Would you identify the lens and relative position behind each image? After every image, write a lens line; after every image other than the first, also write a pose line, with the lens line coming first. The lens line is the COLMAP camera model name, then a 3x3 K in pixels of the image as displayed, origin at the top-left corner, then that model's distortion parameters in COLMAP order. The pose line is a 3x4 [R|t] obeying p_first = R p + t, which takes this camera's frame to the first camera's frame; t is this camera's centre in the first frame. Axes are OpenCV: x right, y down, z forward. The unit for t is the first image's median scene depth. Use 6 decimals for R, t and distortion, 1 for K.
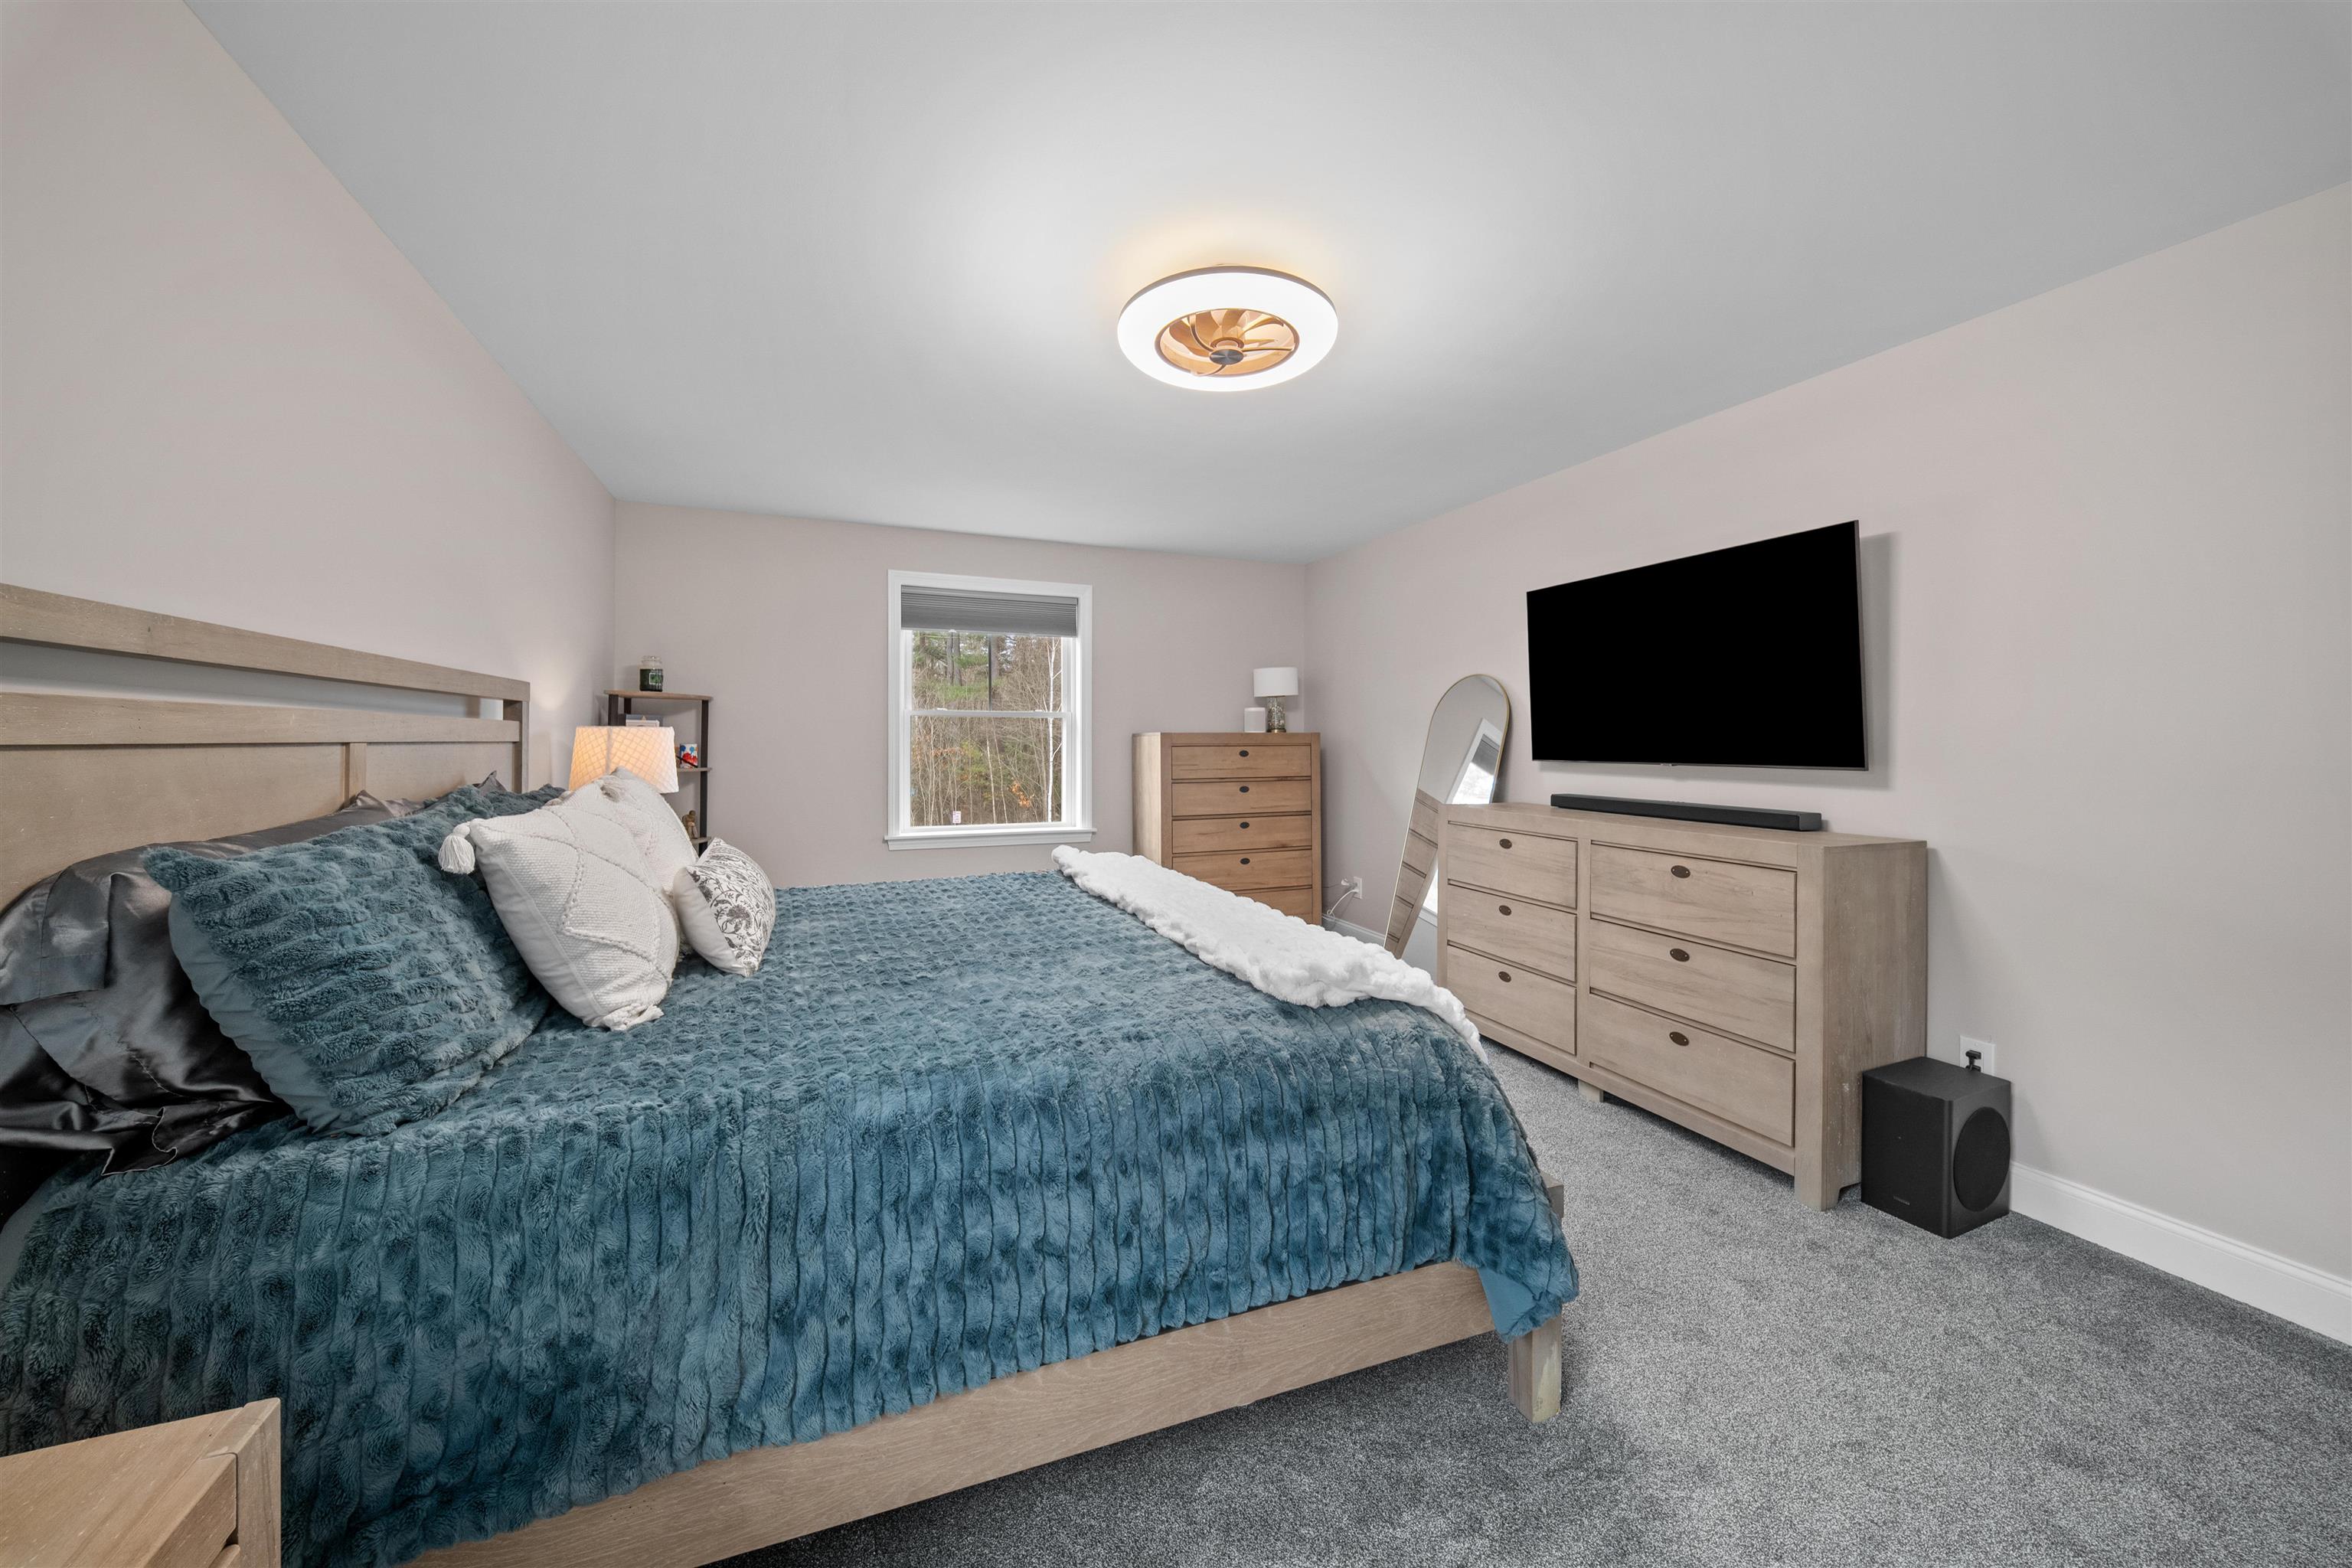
lens RADIAL K [[841.4, 0, 1169.8], [0, 841.4, 753.7], [0, 0, 1]] dist [0.008388, -0.006174]
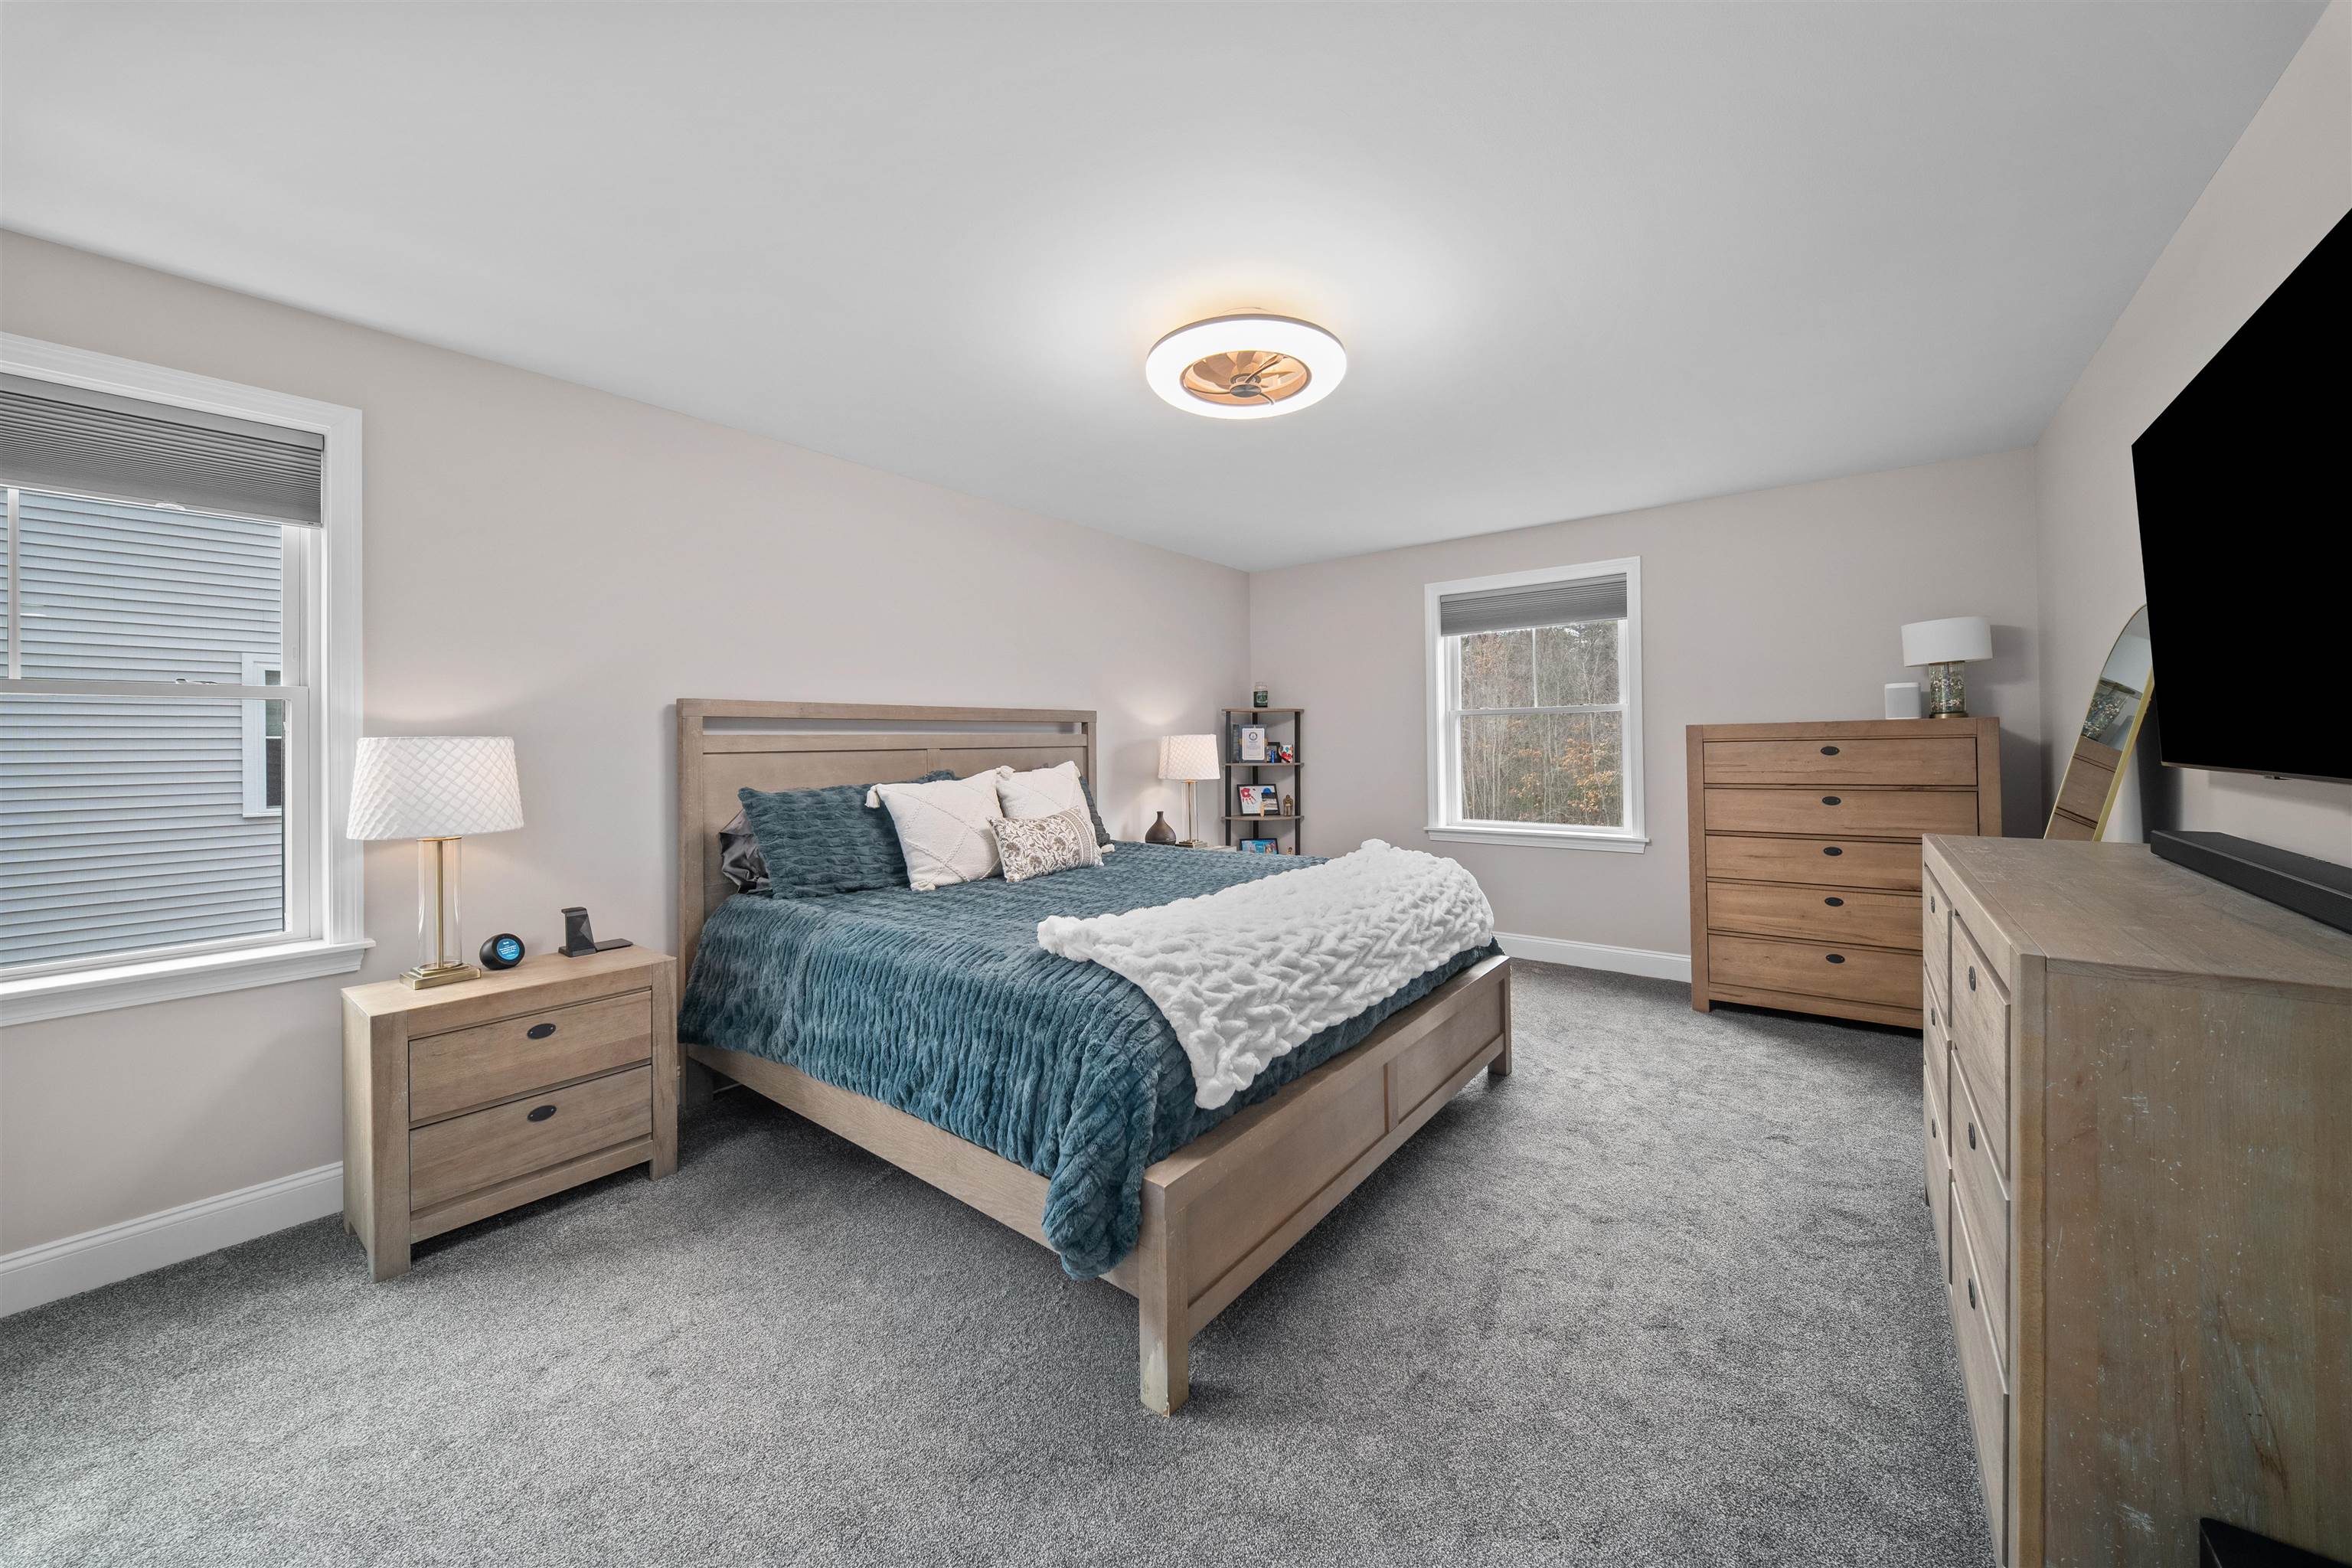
lens RADIAL K [[838.2, 0, 1184.2], [0, 838.2, 762.5], [0, 0, 1]] dist [-0.000597, -0.000189]
pose [[0.513081, 0.008149, -0.858301, 0.492567], [0.004122, 0.999920, 0.011958, -0.001300], [0.858330, -0.009673, 0.513007, 0.192772]]
